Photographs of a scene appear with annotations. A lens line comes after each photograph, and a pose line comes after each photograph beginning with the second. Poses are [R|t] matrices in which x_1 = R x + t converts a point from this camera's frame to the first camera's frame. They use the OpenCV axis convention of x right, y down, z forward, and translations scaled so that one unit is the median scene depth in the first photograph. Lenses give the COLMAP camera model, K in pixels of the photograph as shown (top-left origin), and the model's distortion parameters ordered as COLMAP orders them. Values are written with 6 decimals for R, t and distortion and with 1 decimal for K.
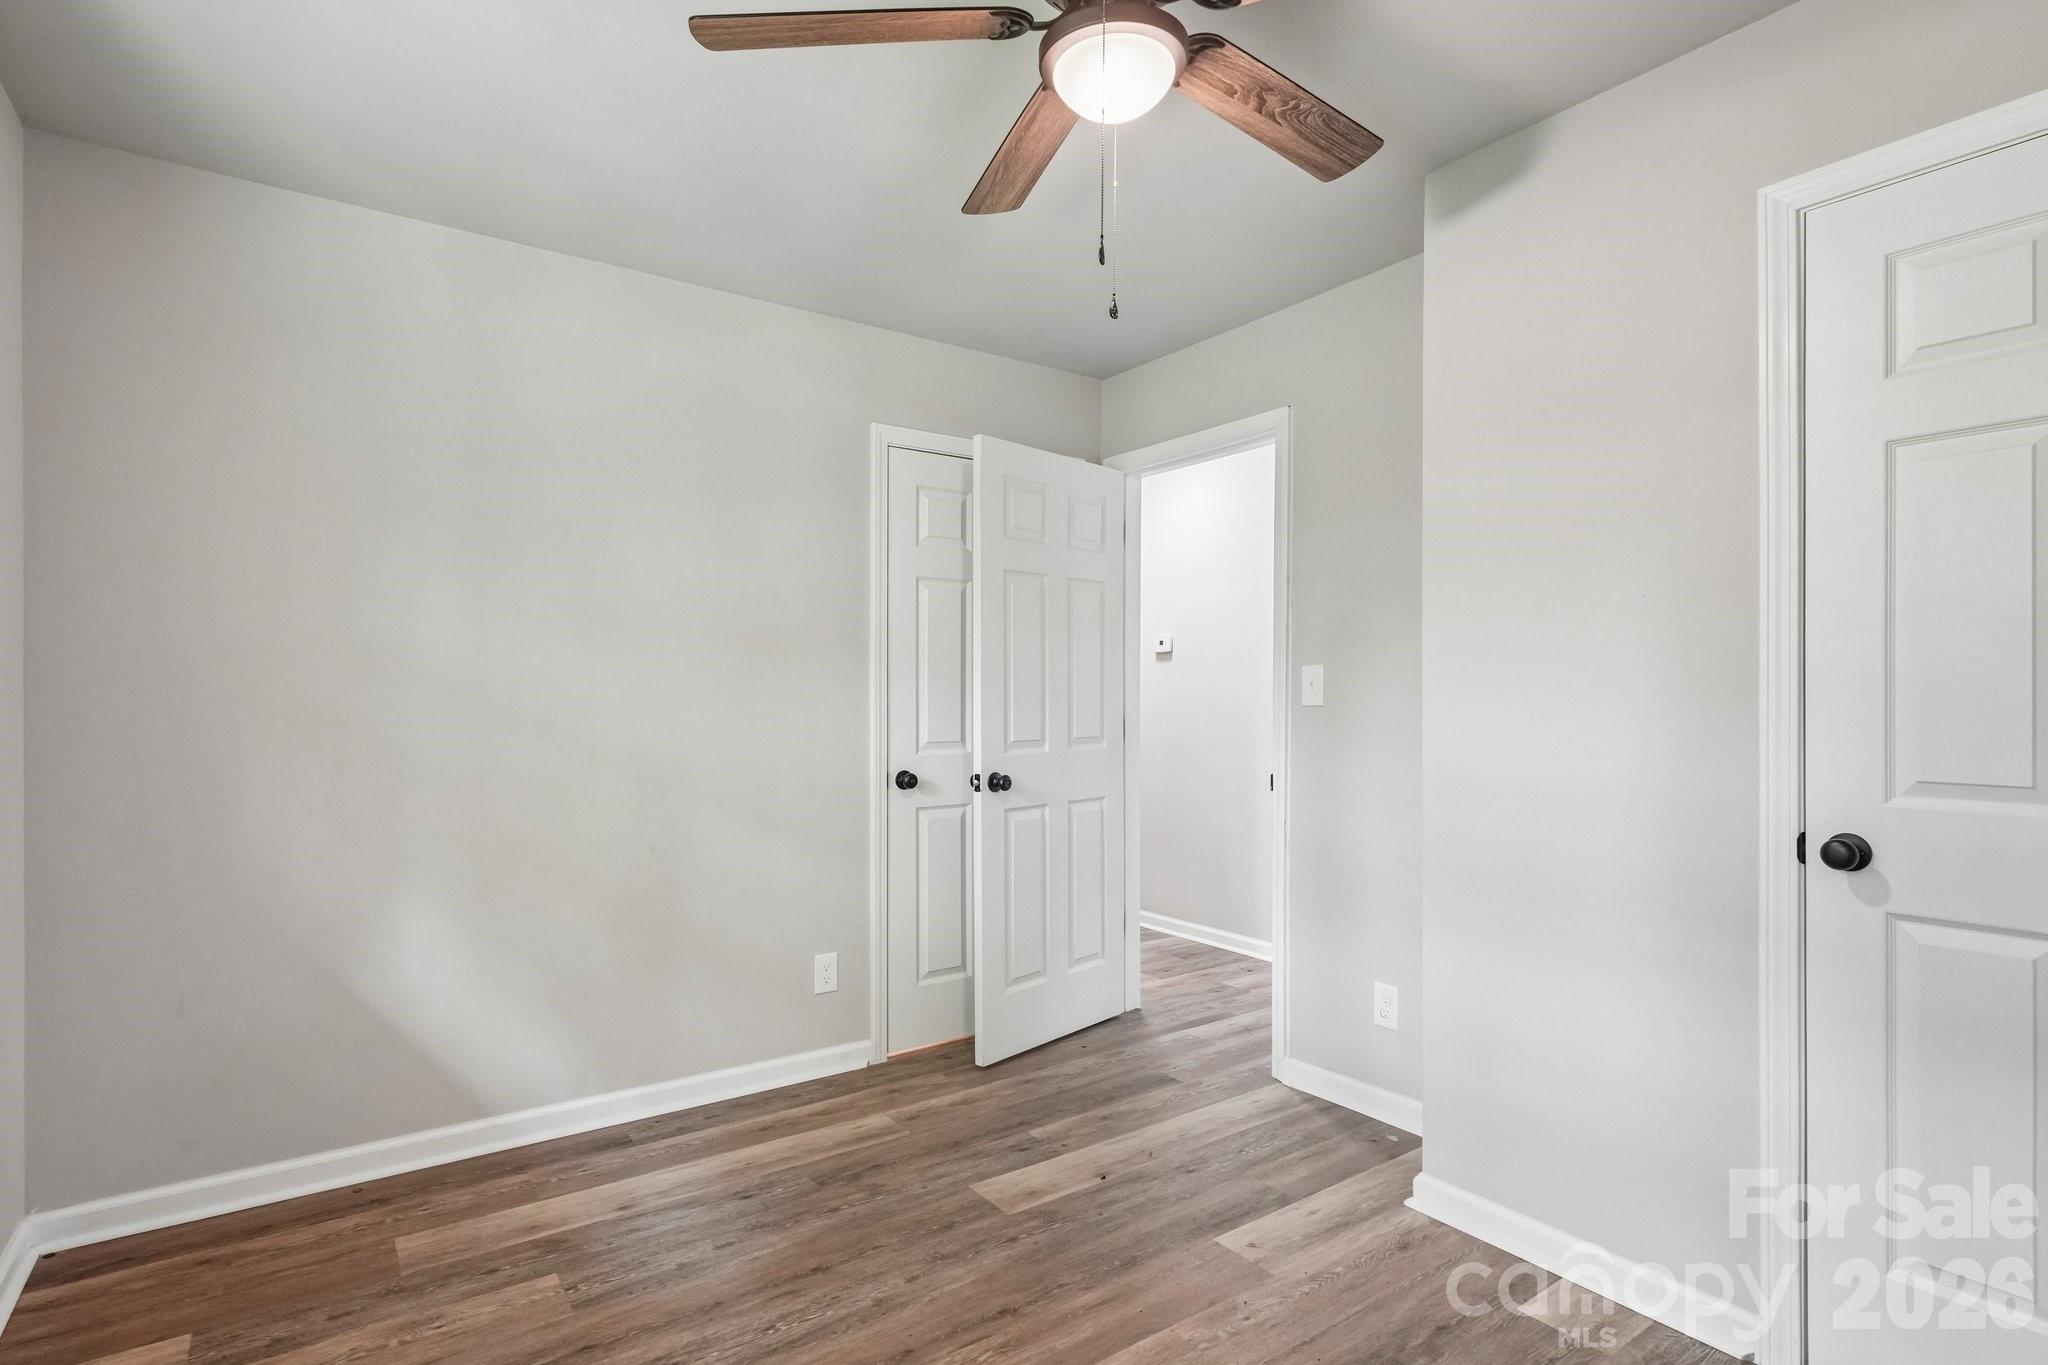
lens RADIAL K [[1011.9, 0, 1036.1], [0, 1011.9, 686.8], [0, 0, 1]] dist [-0.000331, 0.000361]
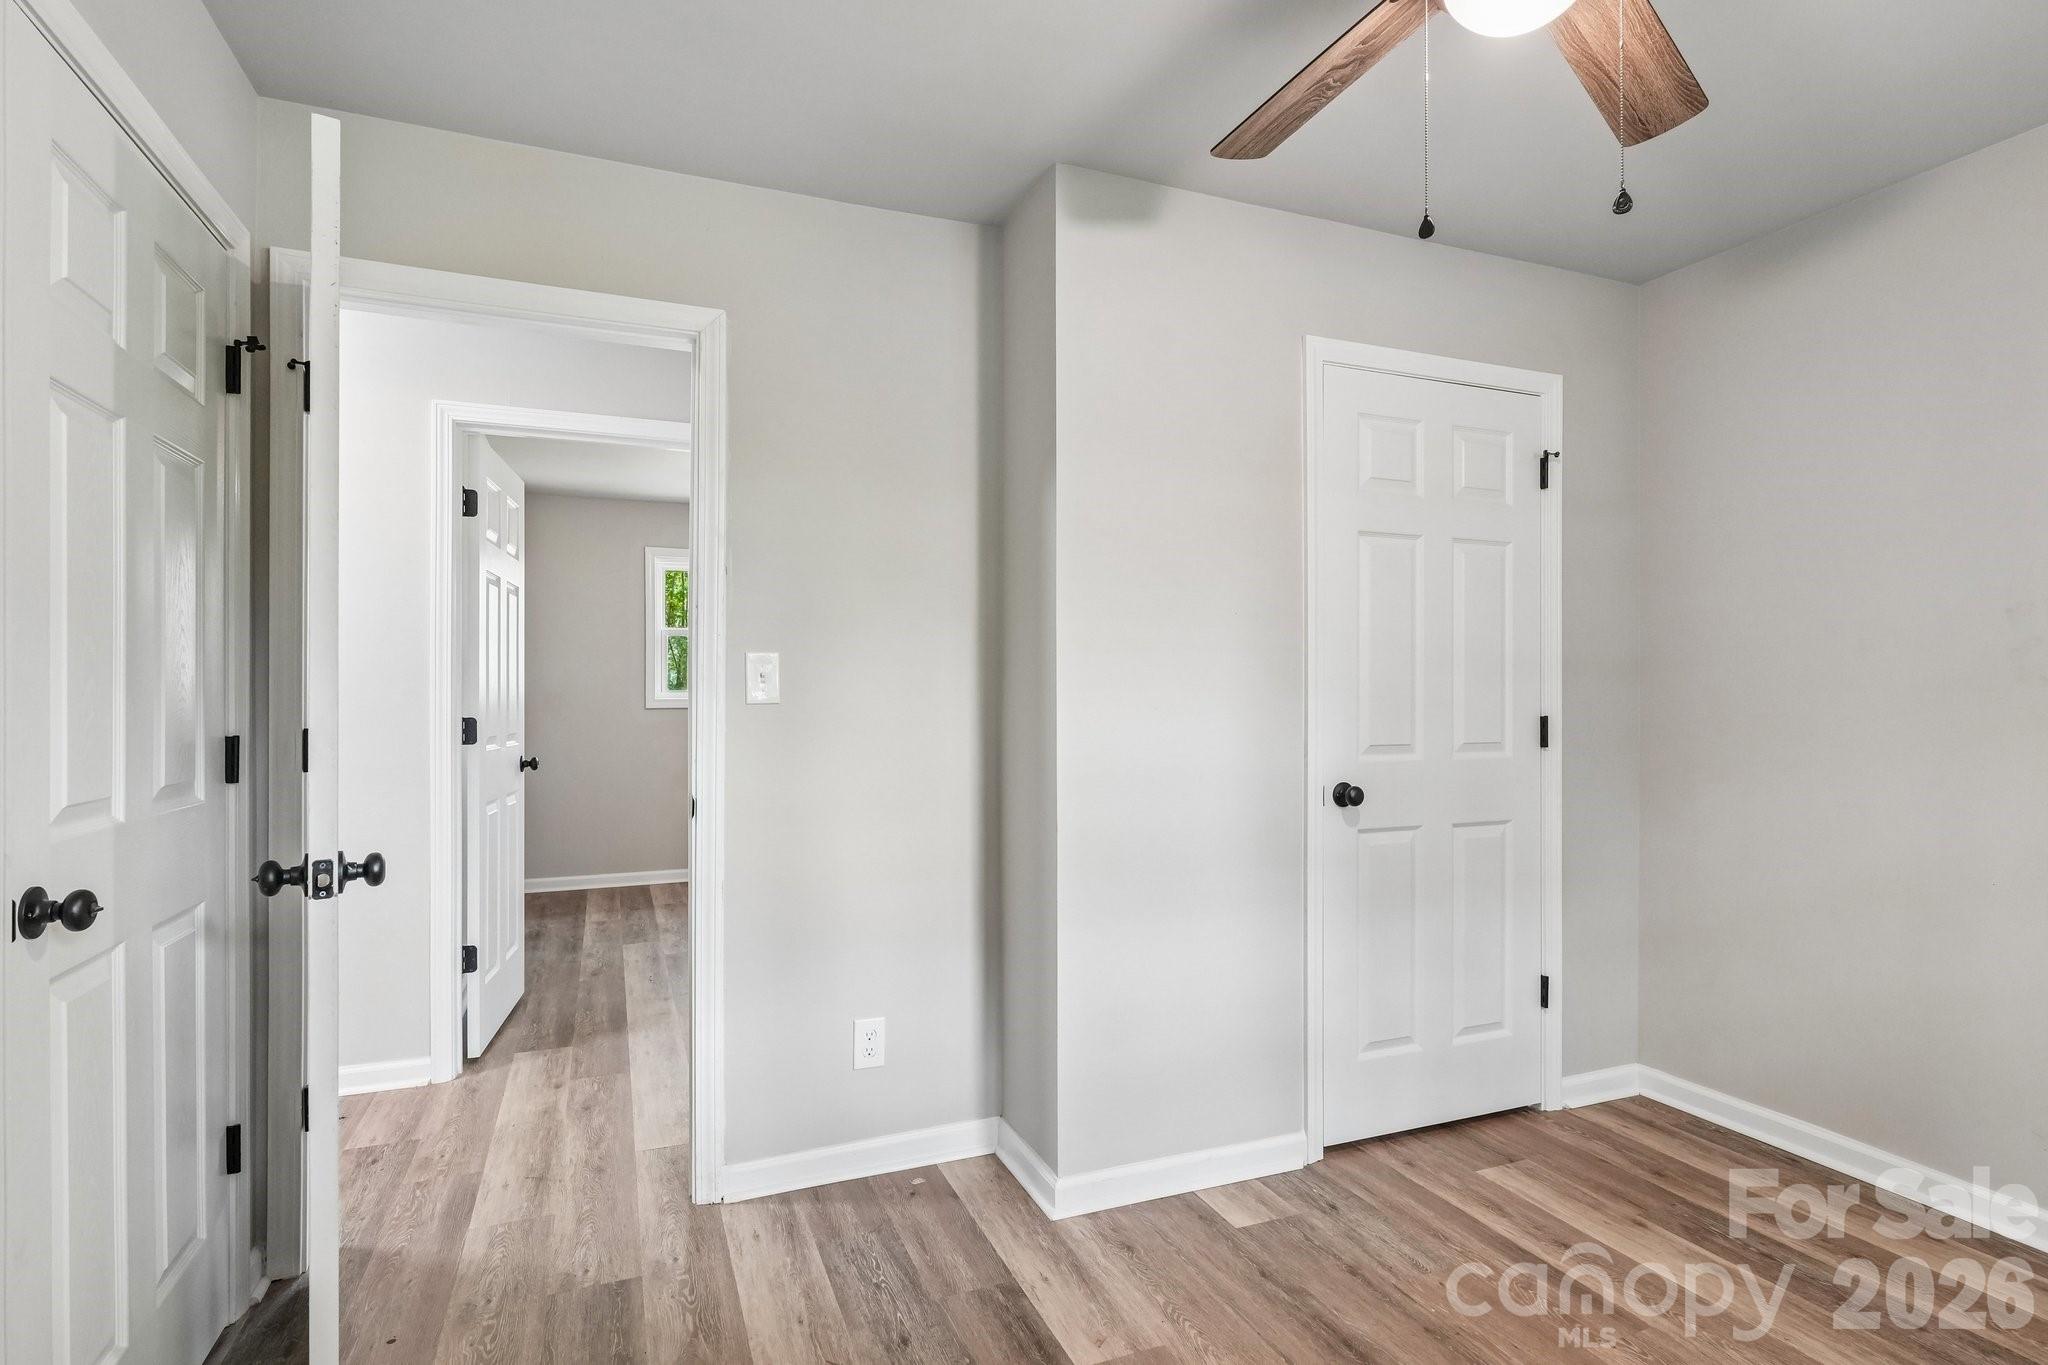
lens RADIAL K [[1011.9, 0, 1003.2], [0, 1011.9, 683.7], [0, 0, 1]] dist [-0.000331, 0.000361]
pose [[0.247328, 0.013921, 0.968832, -0.485945], [-0.008520, 0.999889, -0.012192, 0.012448], [-0.968894, -0.005239, 0.247419, 0.674430]]
